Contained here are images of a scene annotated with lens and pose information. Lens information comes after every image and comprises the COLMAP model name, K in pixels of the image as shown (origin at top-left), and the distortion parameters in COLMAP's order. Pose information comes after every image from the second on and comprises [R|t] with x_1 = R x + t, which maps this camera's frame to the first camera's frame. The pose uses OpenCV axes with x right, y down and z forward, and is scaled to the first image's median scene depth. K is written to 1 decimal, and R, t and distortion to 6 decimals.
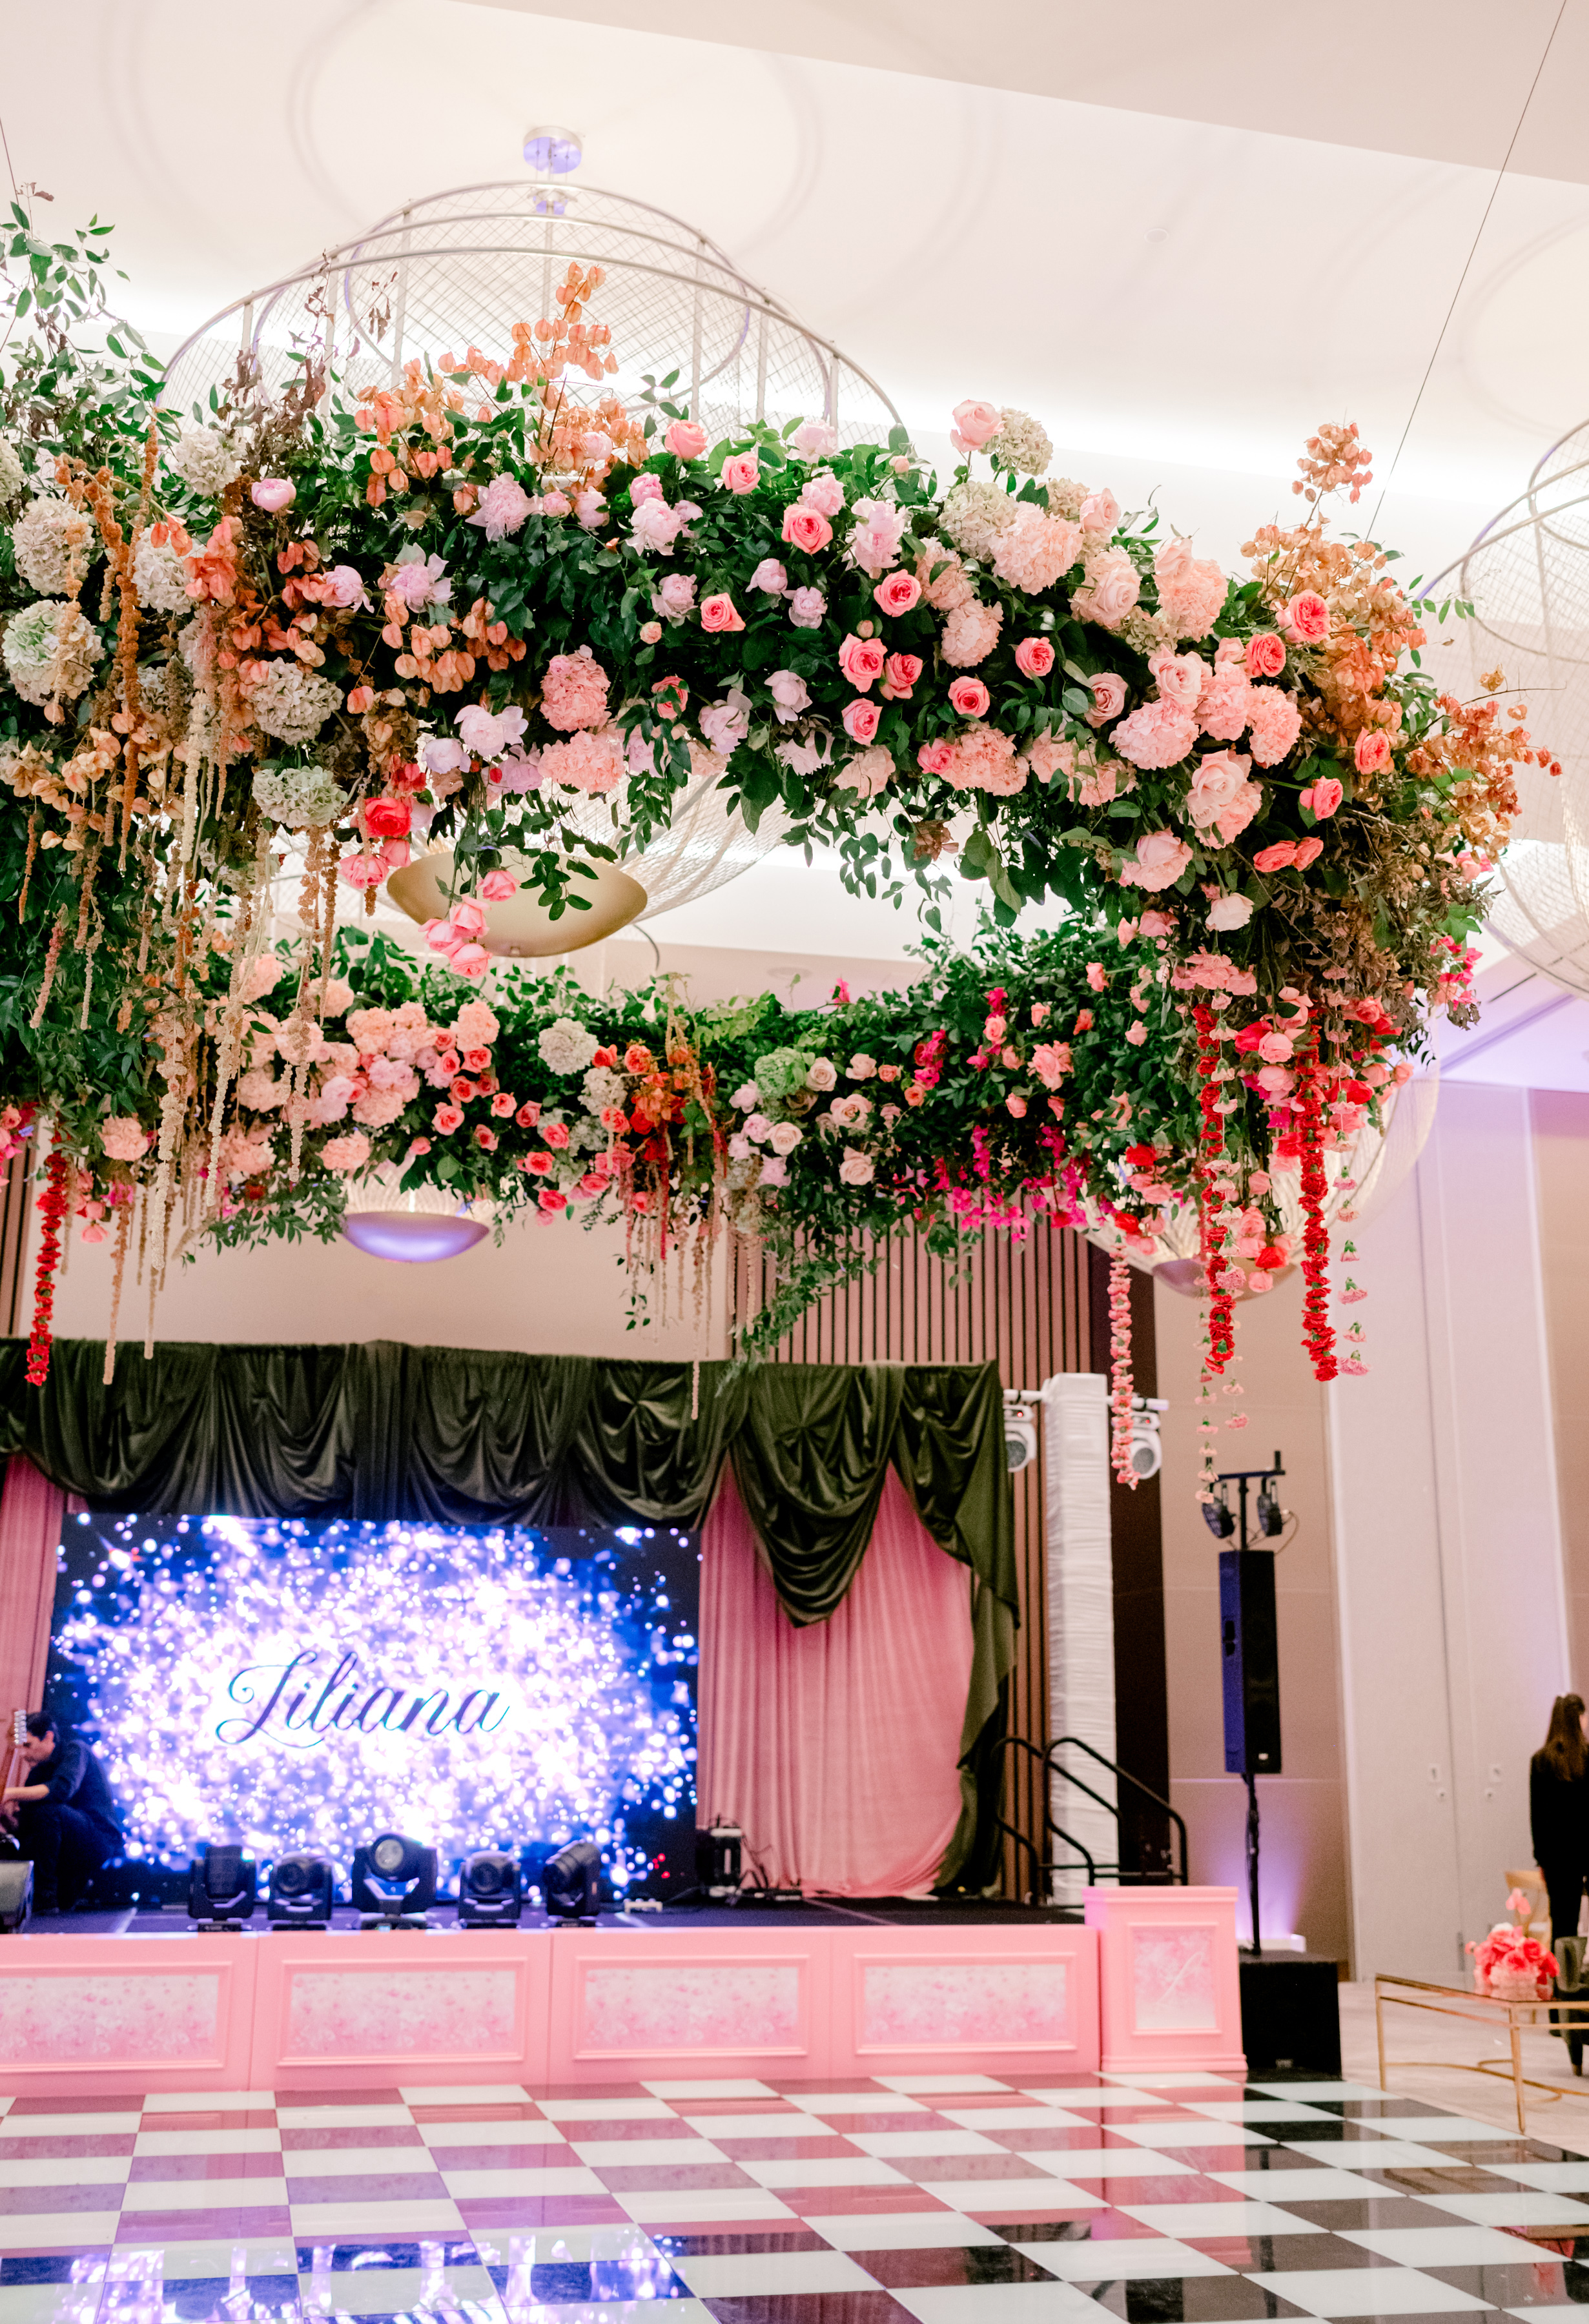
lens RADIAL K [[2387.7, 0, 818.7], [0, 2387.7, 1071.6], [0, 0, 1]] dist [-0.021362, 0.000000]
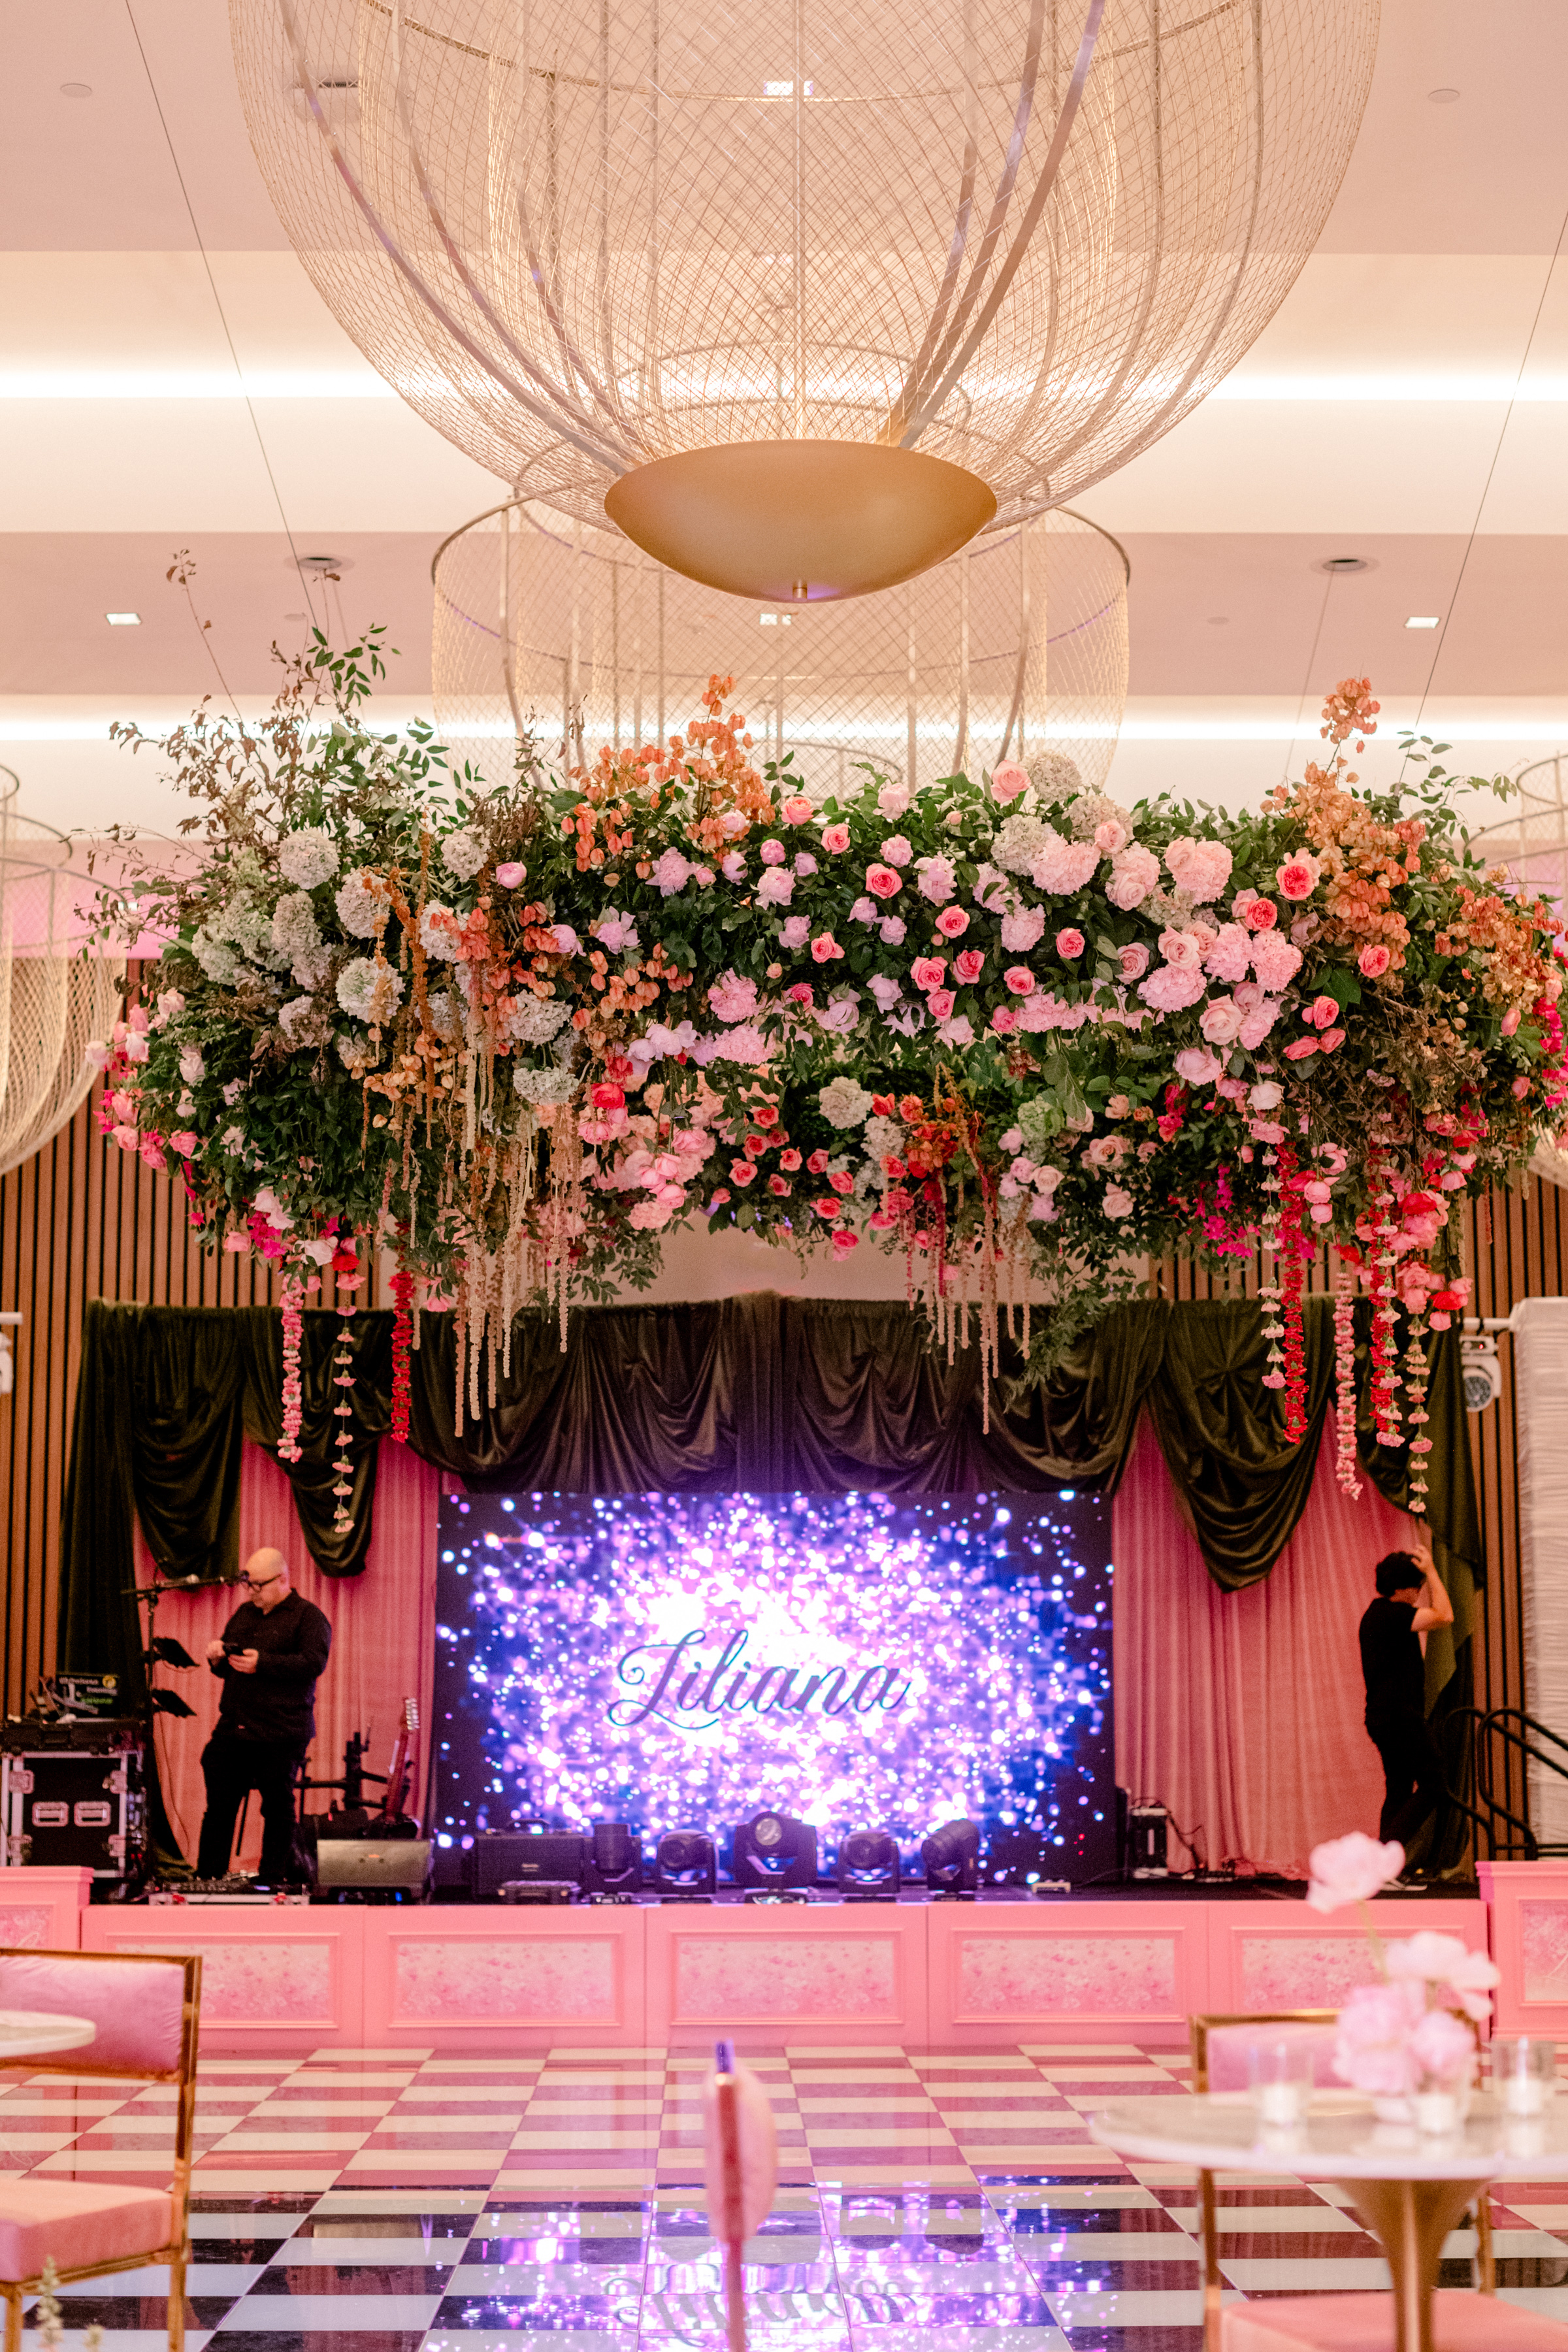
lens RADIAL K [[3441.1, 0, 783.4], [0, 3441.1, 1176.5], [0, 0, 1]] dist [-0.053041, 0.000000]
pose [[0.978344, -0.042822, -0.202505, 0.197174], [0.067064, 0.991168, 0.114406, -0.170596], [0.195818, -0.125509, 0.972575, -0.573833]]
